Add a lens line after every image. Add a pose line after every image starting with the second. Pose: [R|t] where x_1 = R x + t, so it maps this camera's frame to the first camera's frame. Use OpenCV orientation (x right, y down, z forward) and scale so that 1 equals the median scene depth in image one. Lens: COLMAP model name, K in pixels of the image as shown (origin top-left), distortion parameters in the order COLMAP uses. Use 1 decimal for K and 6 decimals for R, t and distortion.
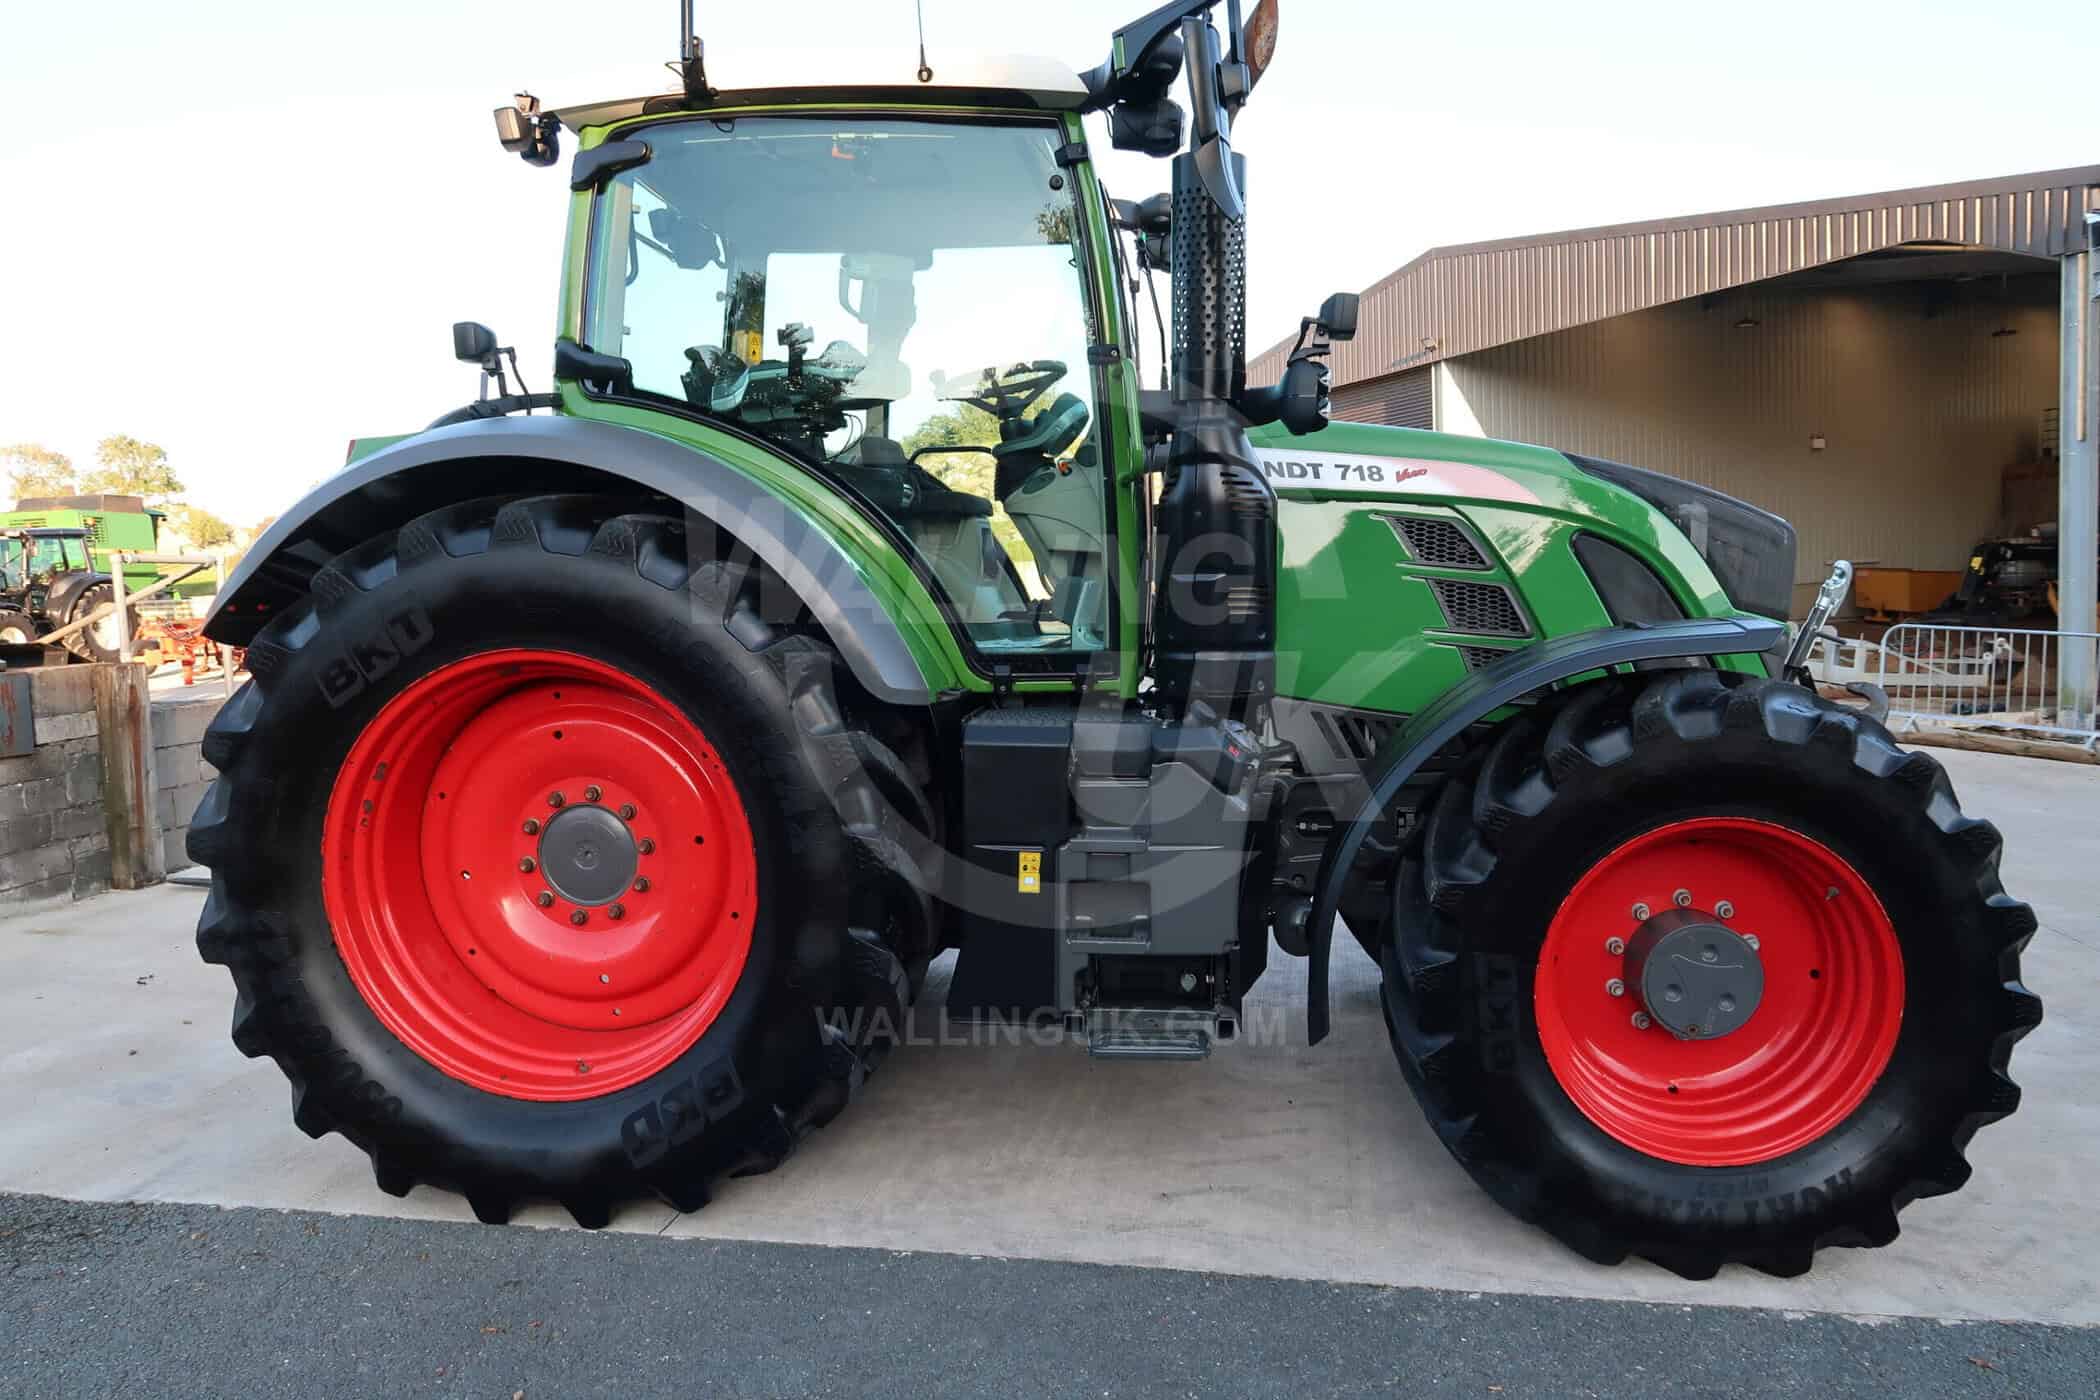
lens RADIAL K [[1445.5, 0, 1039.2], [0, 1445.5, 699.2], [0, 0, 1]] dist [-0.025273, 0.009928]
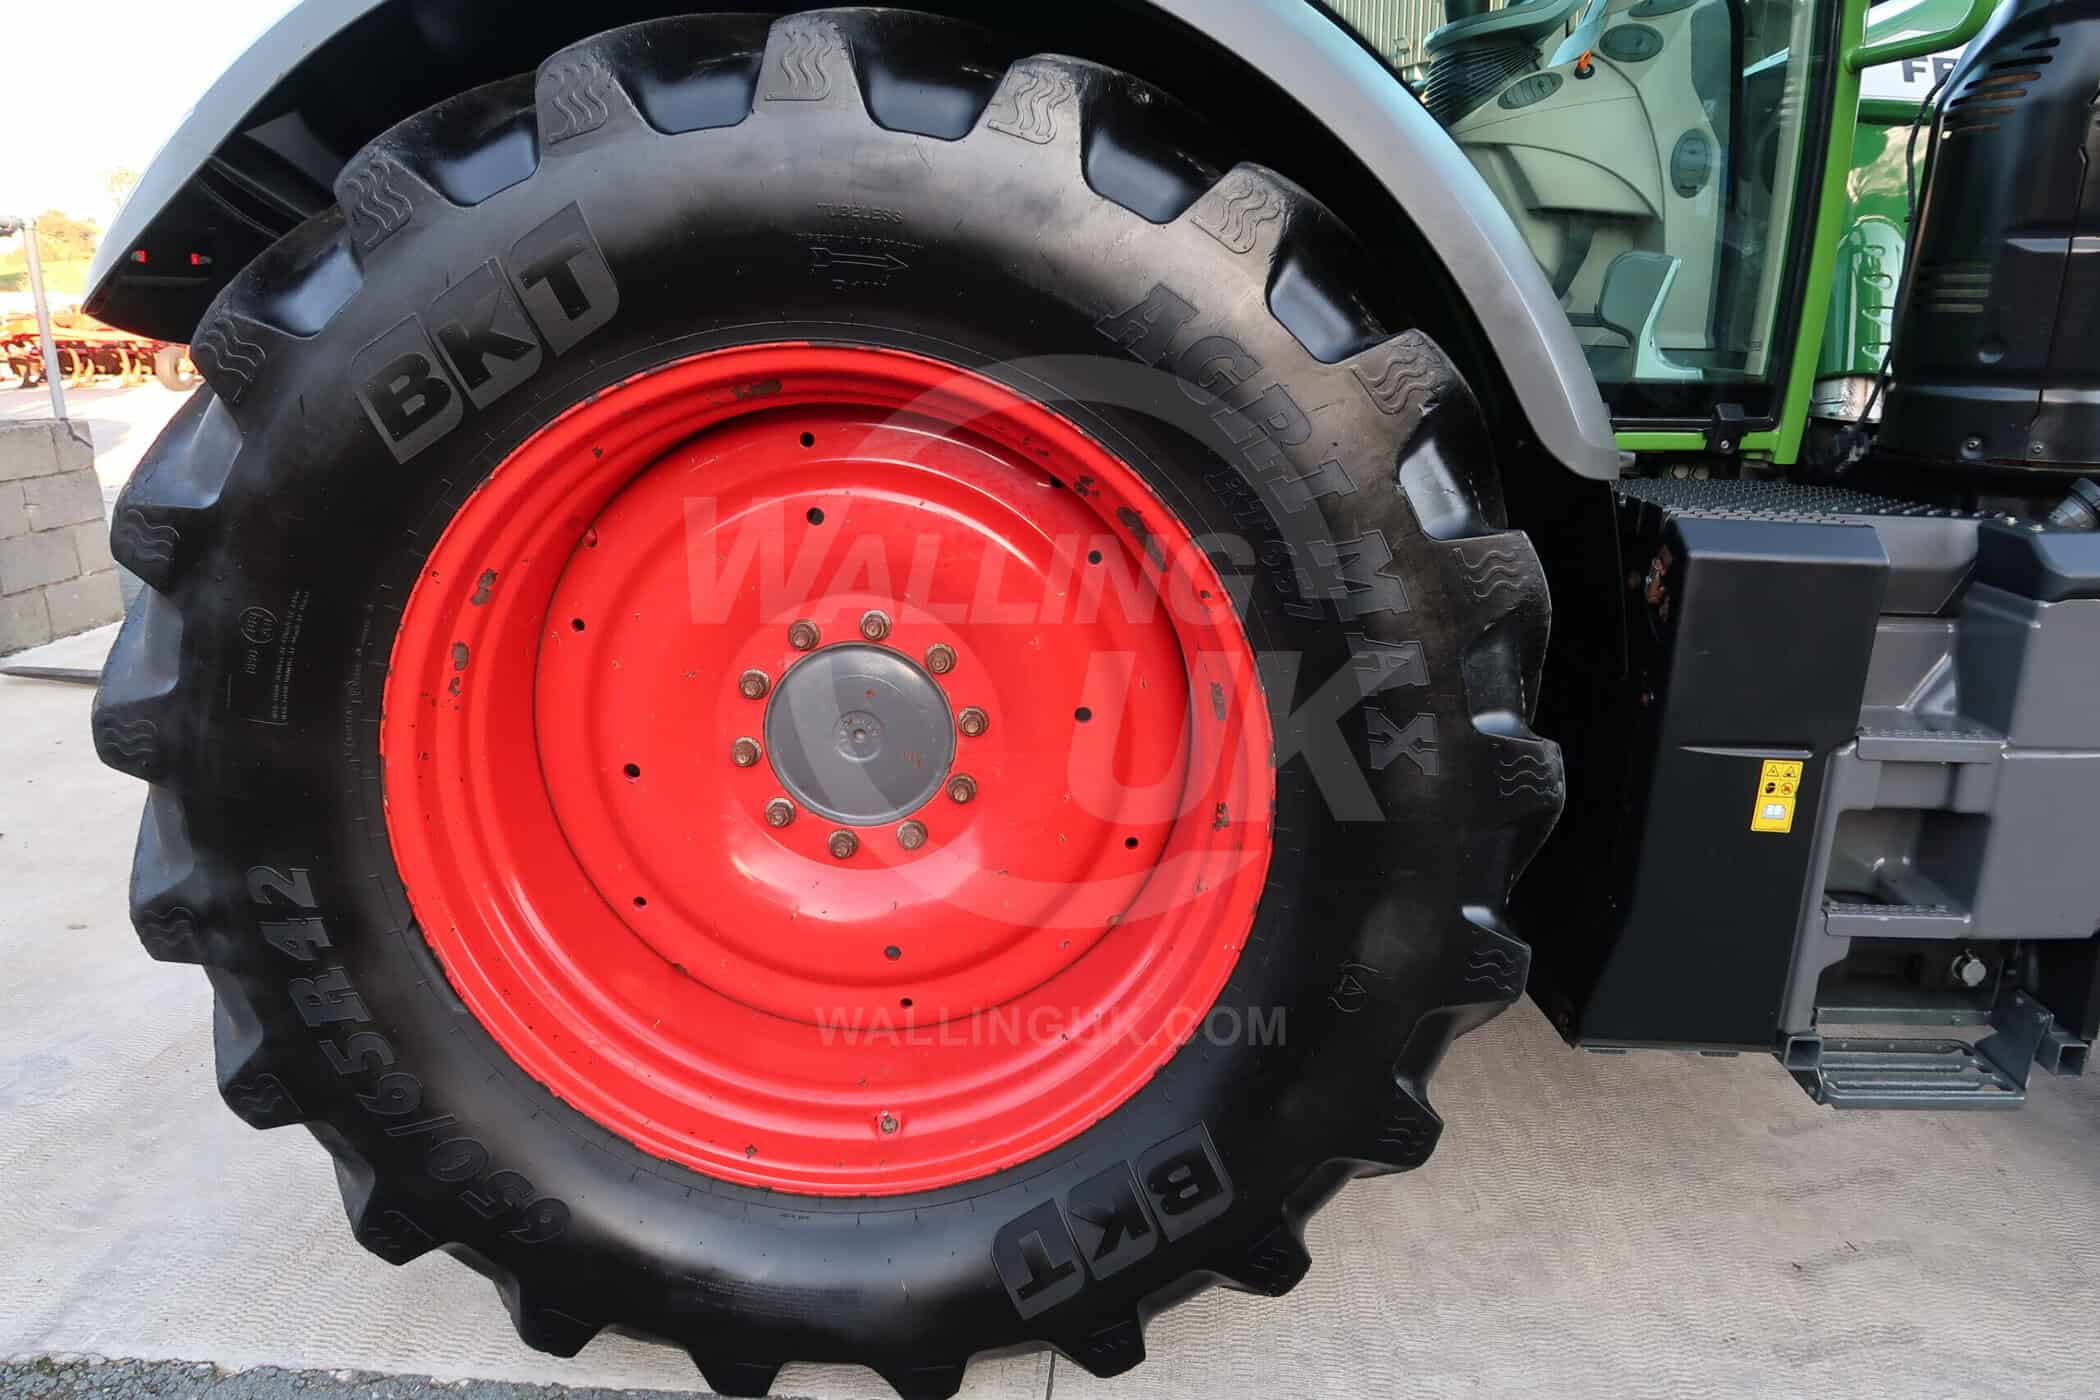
lens RADIAL K [[1445.5, 0, 1039.2], [0, 1445.5, 699.2], [0, 0, 1]] dist [-0.025273, 0.009928]
pose [[0.995171, 0.002781, 0.098119, -0.318607], [-0.020510, 0.983426, 0.180146, -0.006423], [-0.095992, -0.181288, 0.978734, 0.486892]]
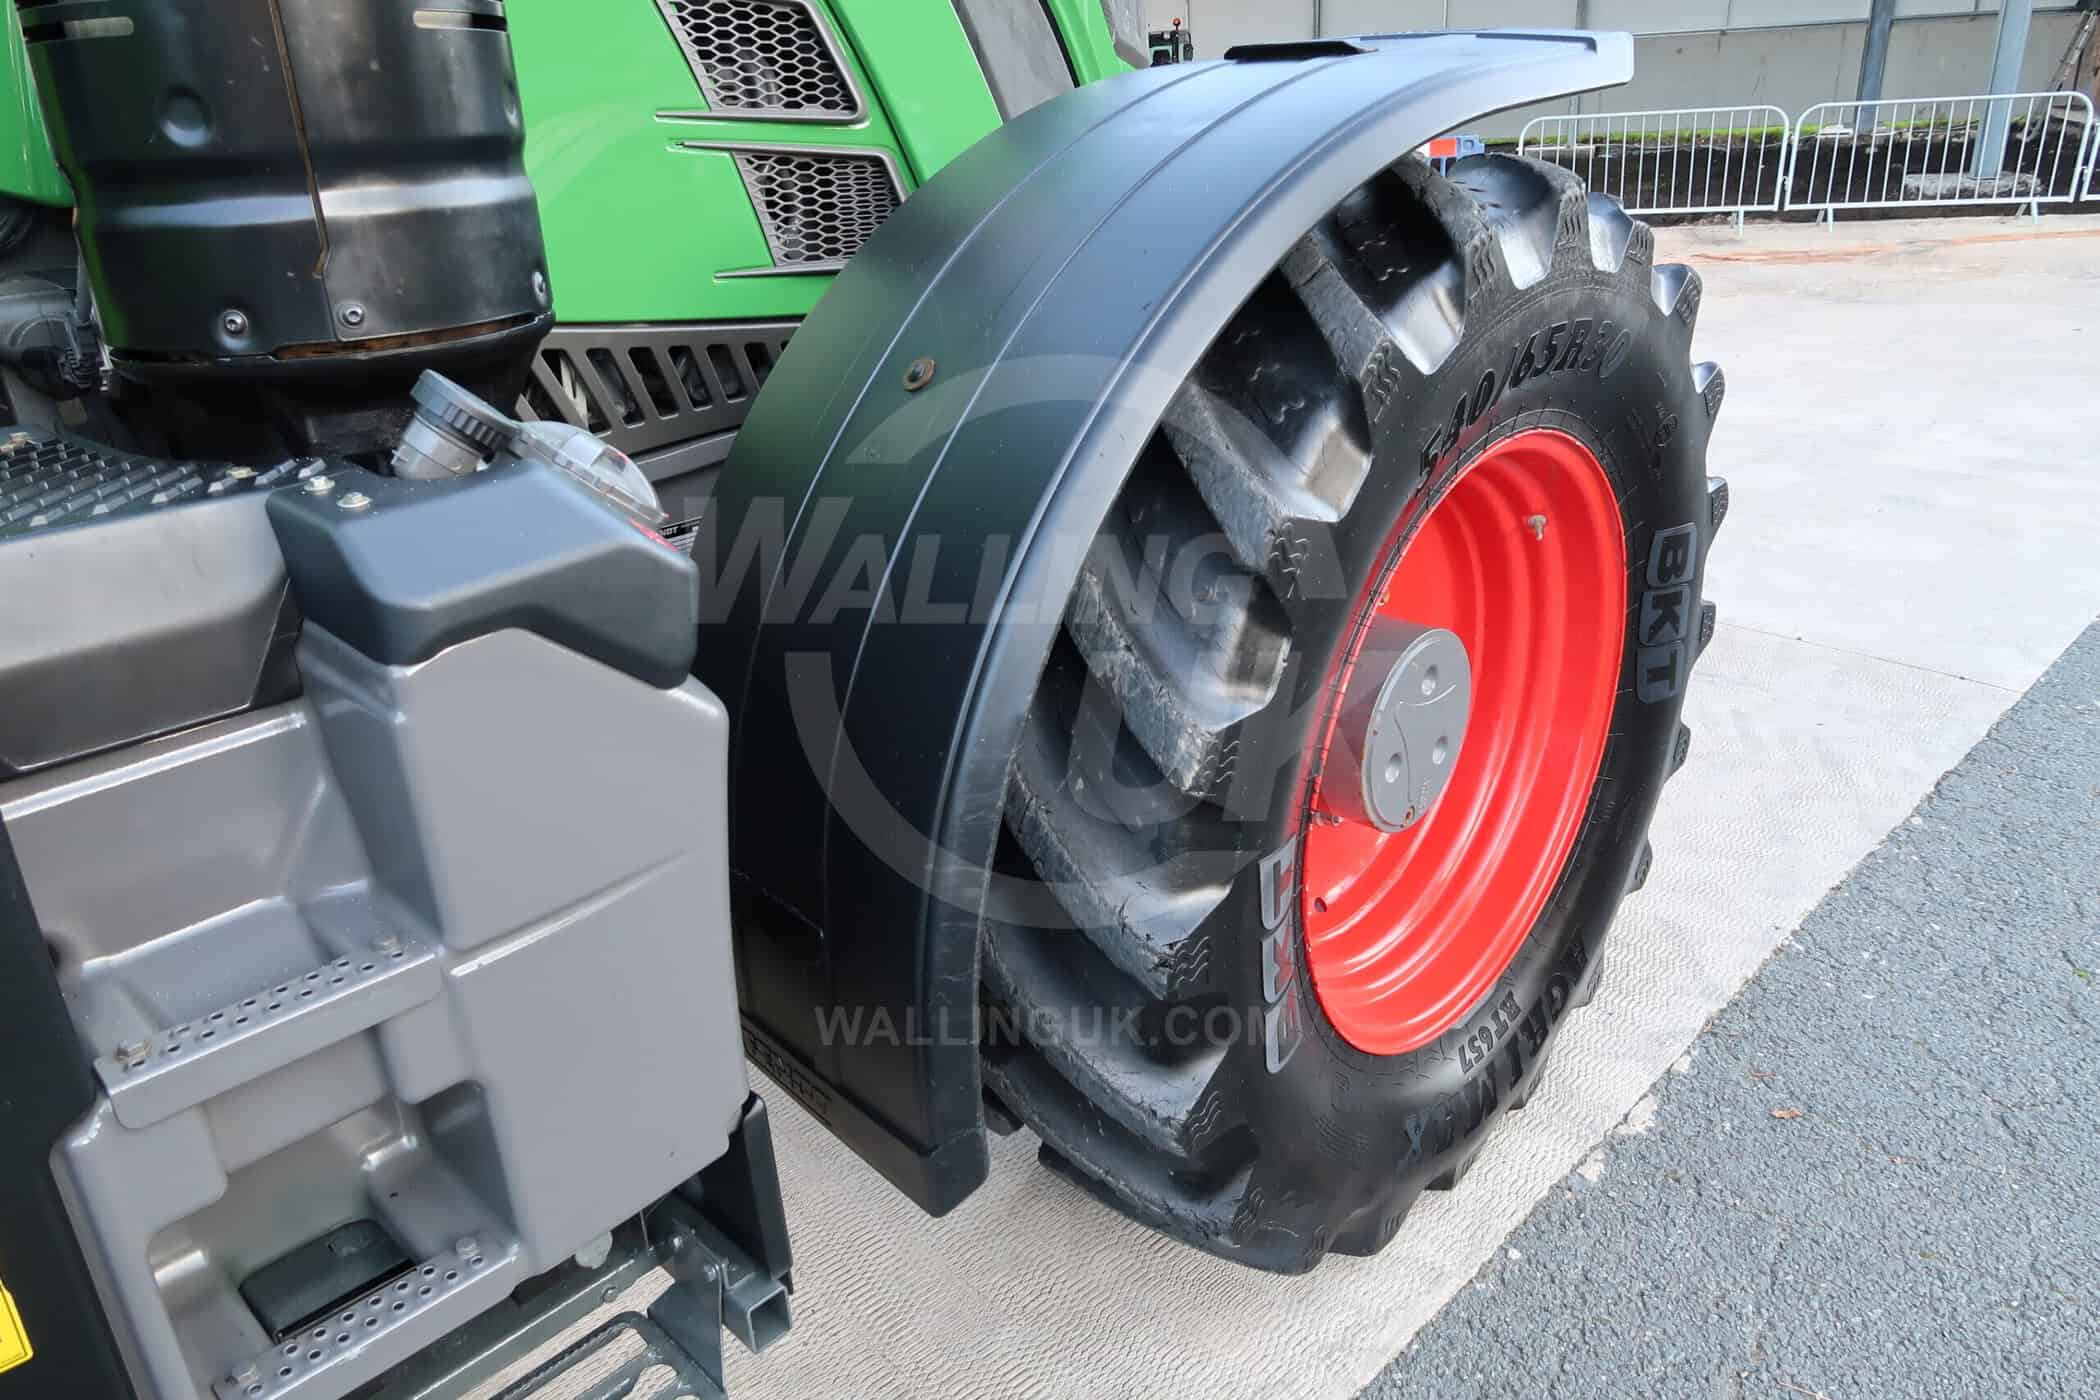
lens RADIAL K [[1443.8, 0, 1046.9], [0, 1443.8, 702.2], [0, 0, 1]] dist [-0.019930, 0.003320]
pose [[0.612967, -0.328645, 0.718515, -0.036364], [0.104370, 0.935099, 0.338670, -0.019115], [-0.783184, -0.132602, 0.607486, 0.715448]]
